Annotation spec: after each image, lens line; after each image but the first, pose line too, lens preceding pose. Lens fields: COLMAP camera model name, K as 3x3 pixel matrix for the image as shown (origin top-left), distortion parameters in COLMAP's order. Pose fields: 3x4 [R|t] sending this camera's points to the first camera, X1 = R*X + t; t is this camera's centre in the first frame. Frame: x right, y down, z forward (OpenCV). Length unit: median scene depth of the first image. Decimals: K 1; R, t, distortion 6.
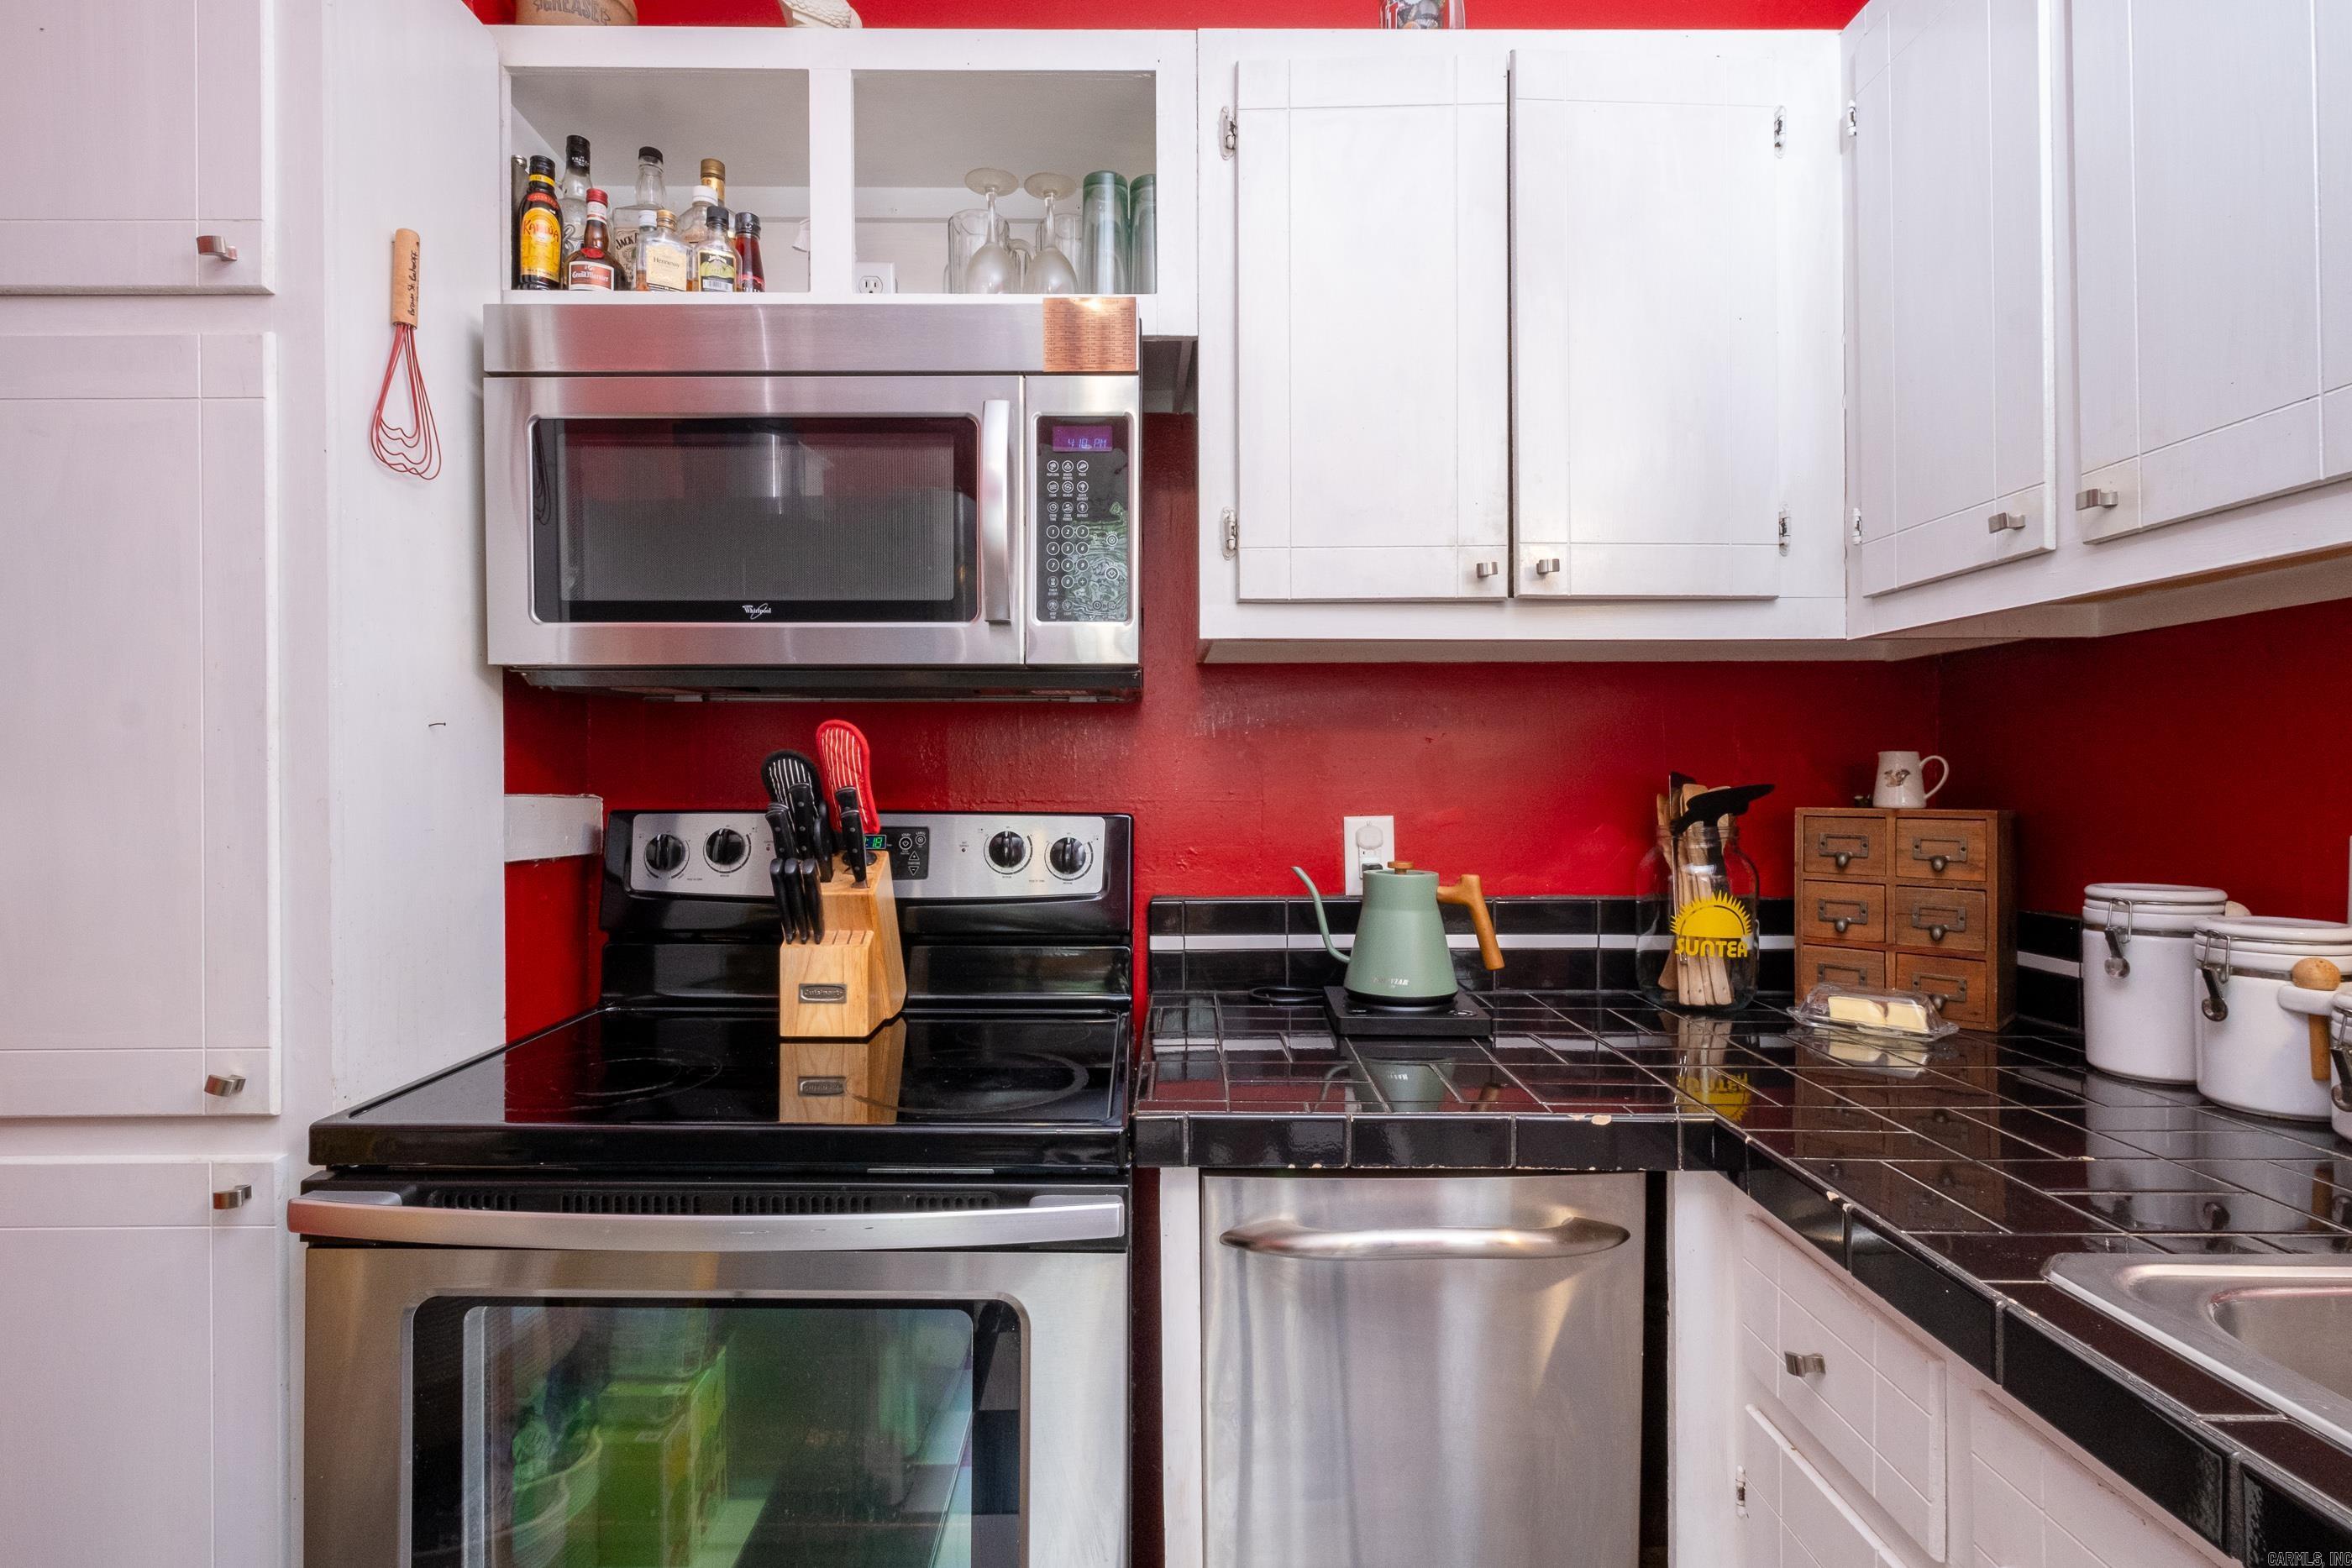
lens RADIAL K [[1163.4, 0, 1176.0], [0, 1163.4, 784.0], [0, 0, 1]] dist [-0.010344, -0.000753]
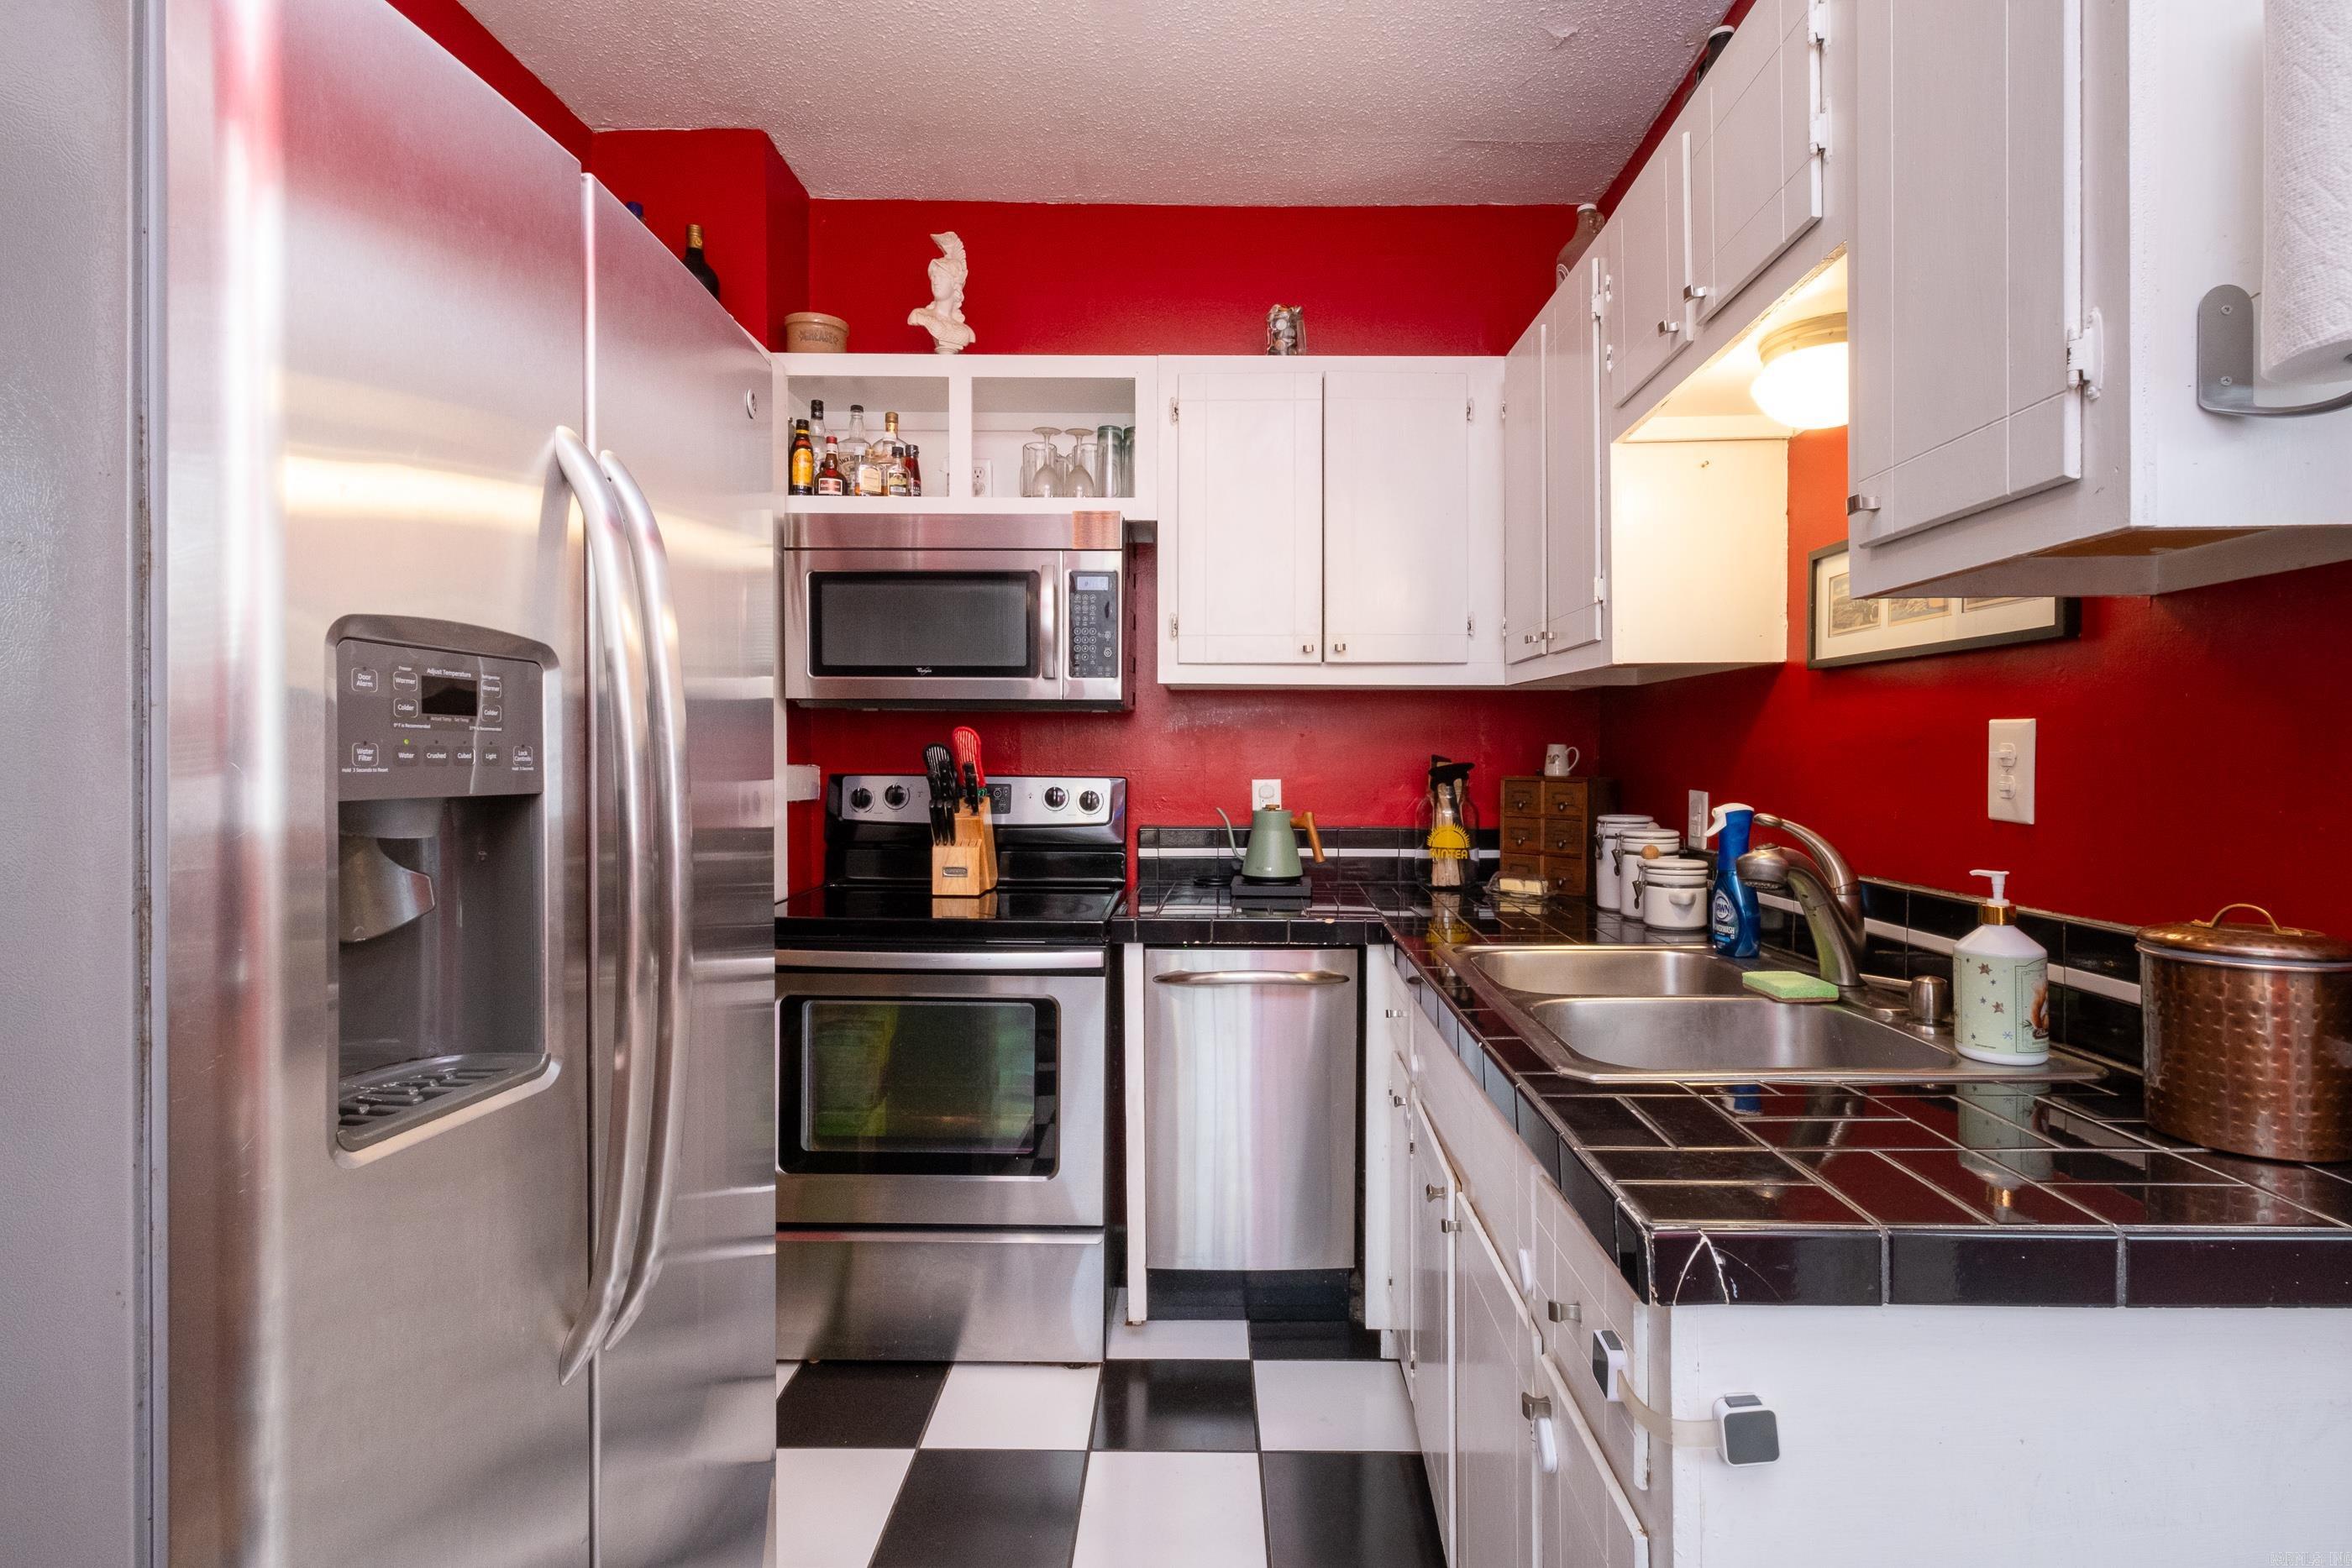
lens RADIAL K [[1131.3, 0, 1238.8], [0, 1131.3, 759.0], [0, 0, 1]] dist [0.000136, 0.000327]
pose [[0.999960, 0.004491, 0.007785, 0.136197], [-0.004538, 0.999972, 0.005981, -0.015038], [-0.007758, -0.006016, 0.999952, -0.813939]]
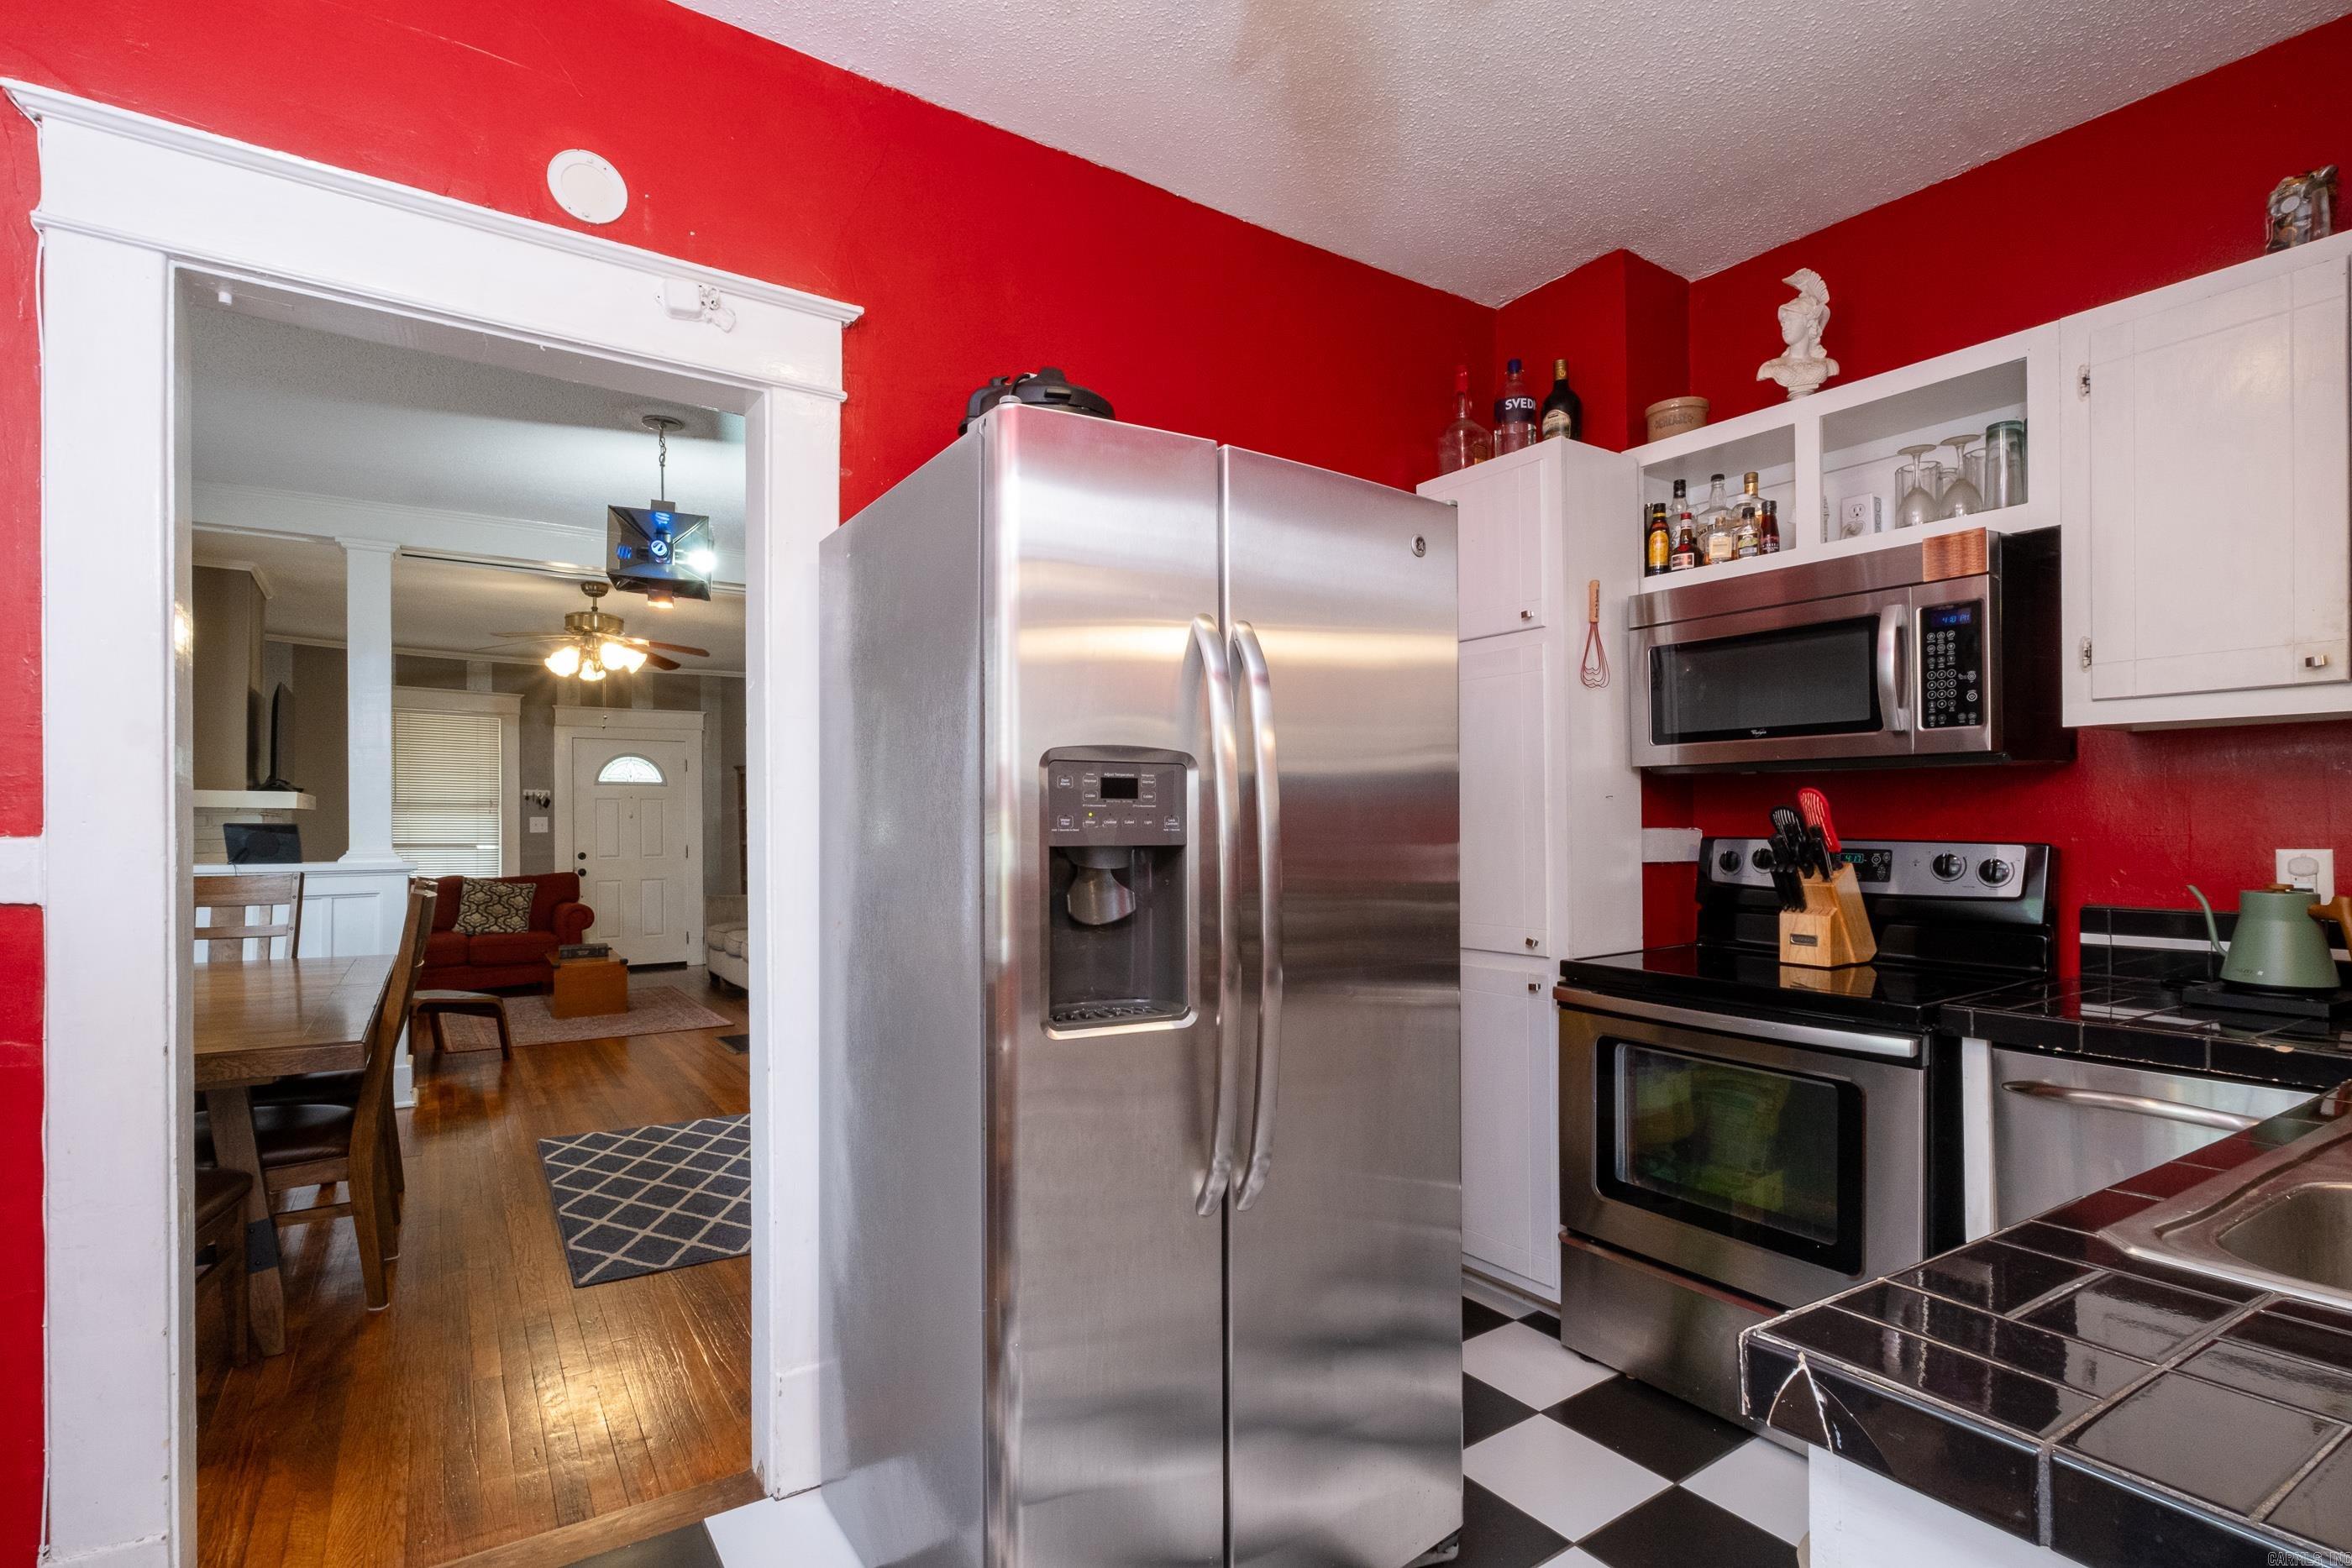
lens RADIAL K [[1135.1, 0, 1184.9], [0, 1135.1, 824.0], [0, 0, 1]] dist [0.001324, 0.000365]
pose [[0.568853, 0.001595, -0.822438, 0.579993], [0.006171, 0.999962, 0.006207, -0.015567], [0.822416, -0.008607, 0.568821, -0.762598]]
